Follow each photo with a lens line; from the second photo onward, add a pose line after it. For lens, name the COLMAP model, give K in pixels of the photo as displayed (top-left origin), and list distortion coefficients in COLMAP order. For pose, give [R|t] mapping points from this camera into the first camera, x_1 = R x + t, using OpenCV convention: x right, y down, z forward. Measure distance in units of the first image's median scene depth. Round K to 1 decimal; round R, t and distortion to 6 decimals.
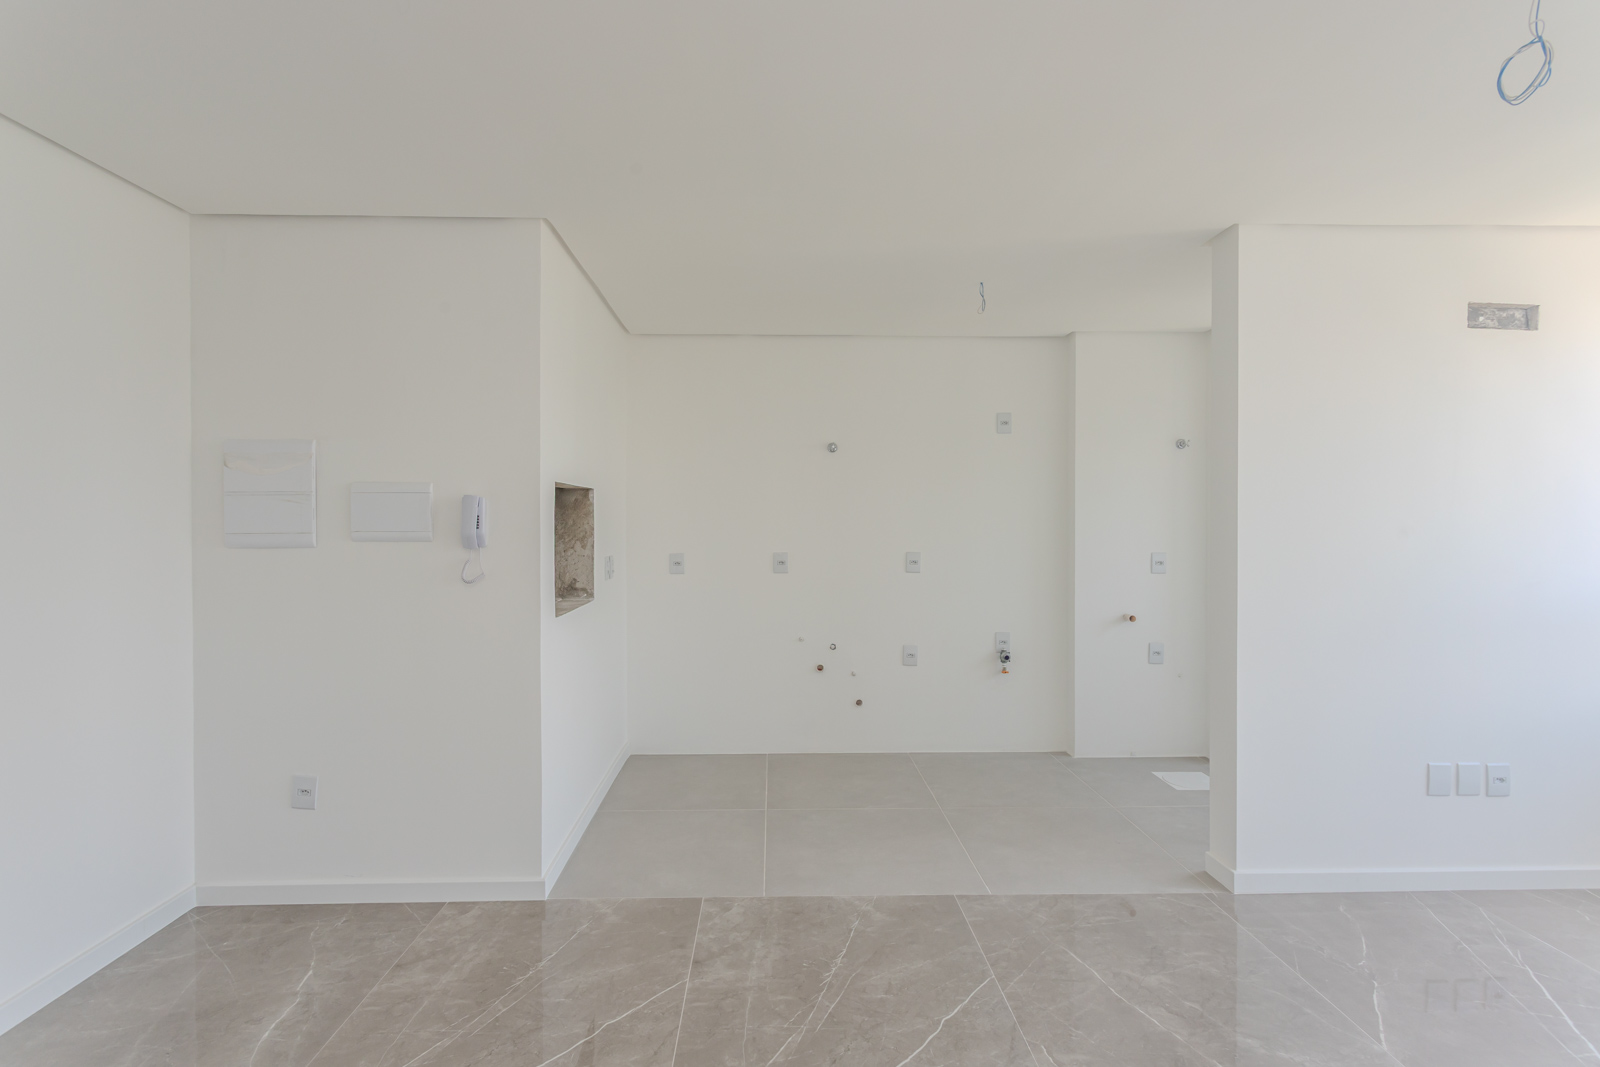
lens RADIAL K [[763.1, 0, 786.3], [0, 763.1, 519.5], [0, 0, 1]] dist [0.006700, 0.000435]
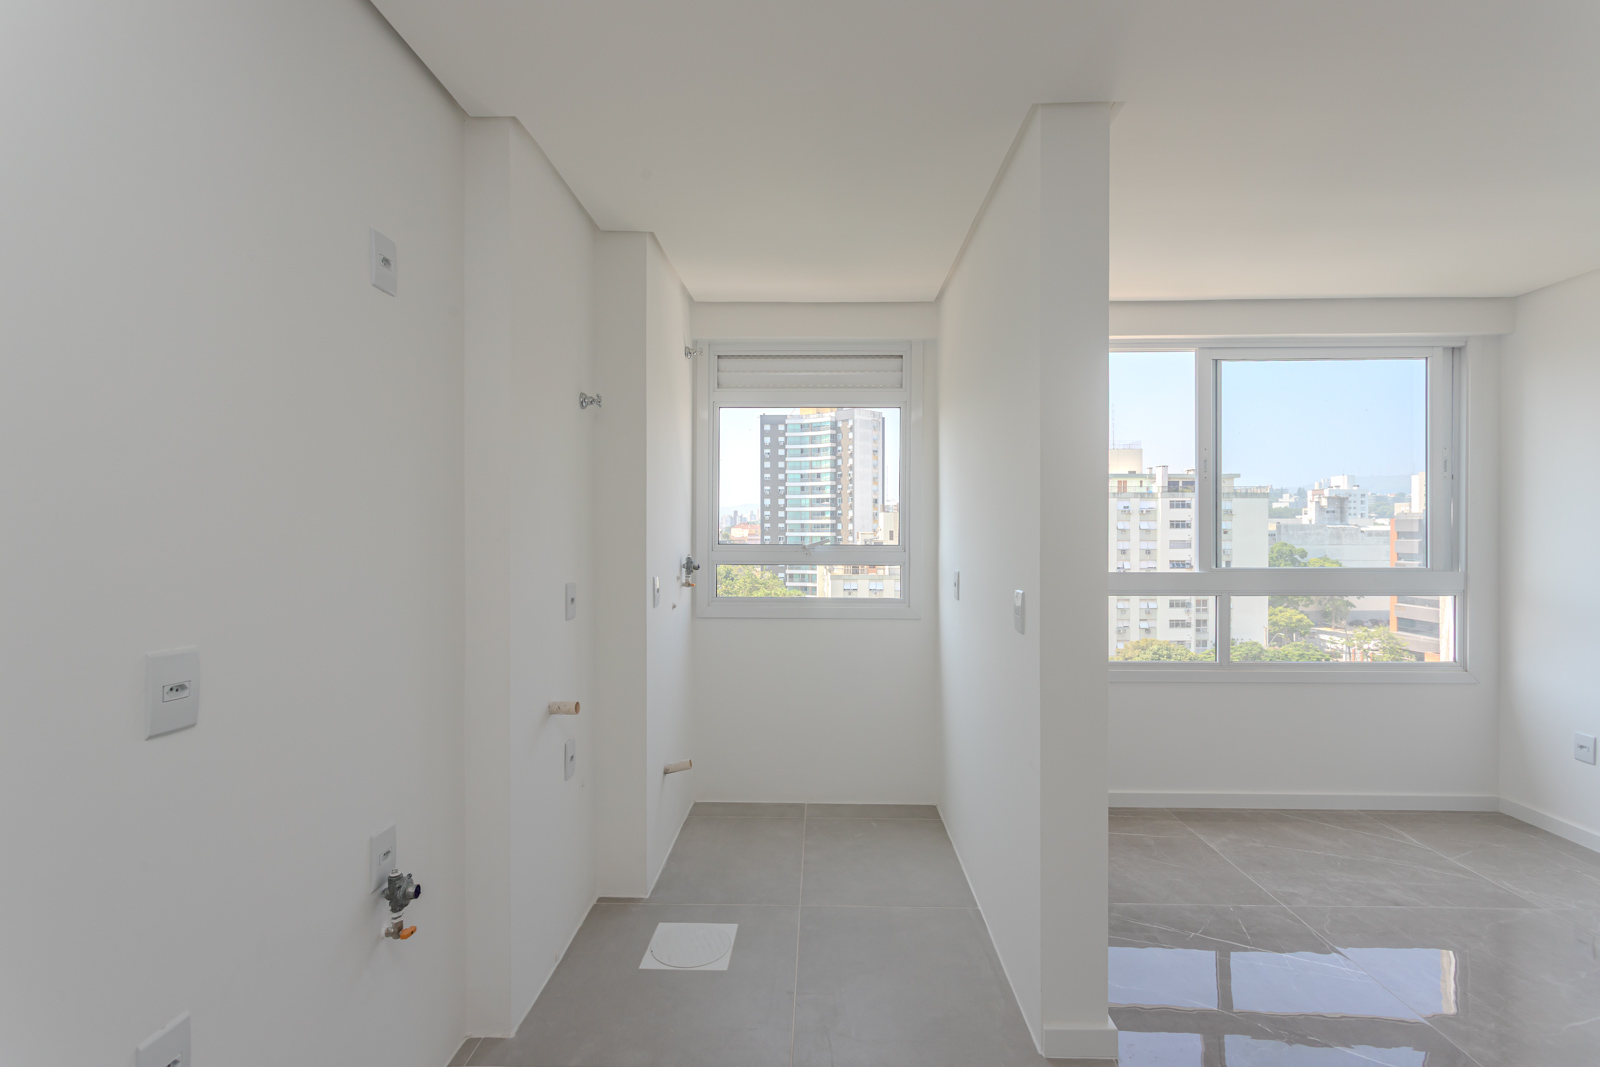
lens RADIAL K [[763.1, 0, 812.8], [0, 763.1, 536.7], [0, 0, 1]] dist [0.006700, 0.000435]
pose [[0.036751, -0.009766, 0.999277, -0.124506], [-0.001714, 0.999950, 0.009835, 0.004403], [-0.999323, -0.002074, 0.036732, 1.270766]]
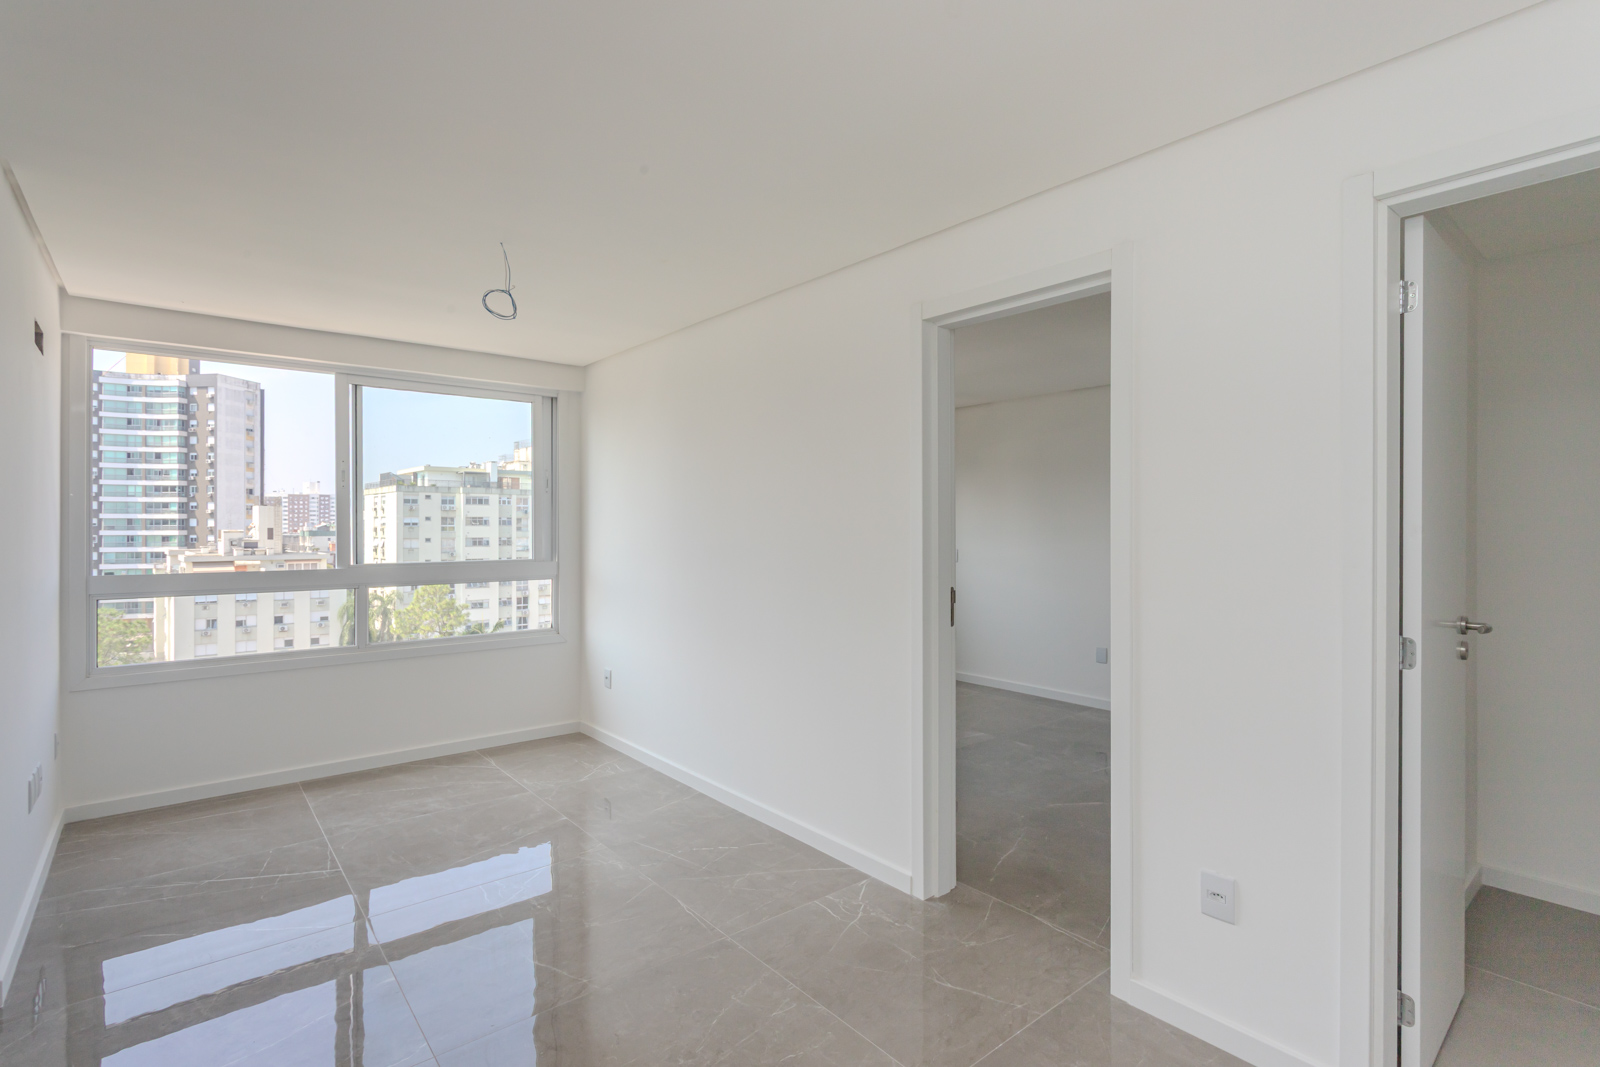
lens RADIAL K [[763.1, 0, 810.1], [0, 763.1, 528.4], [0, 0, 1]] dist [0.006700, 0.000435]
pose [[-0.619807, -0.002647, 0.784750, -0.560143], [-0.001052, 0.999996, 0.002543, -0.007598], [-0.784754, 0.000751, -0.619807, 0.844729]]
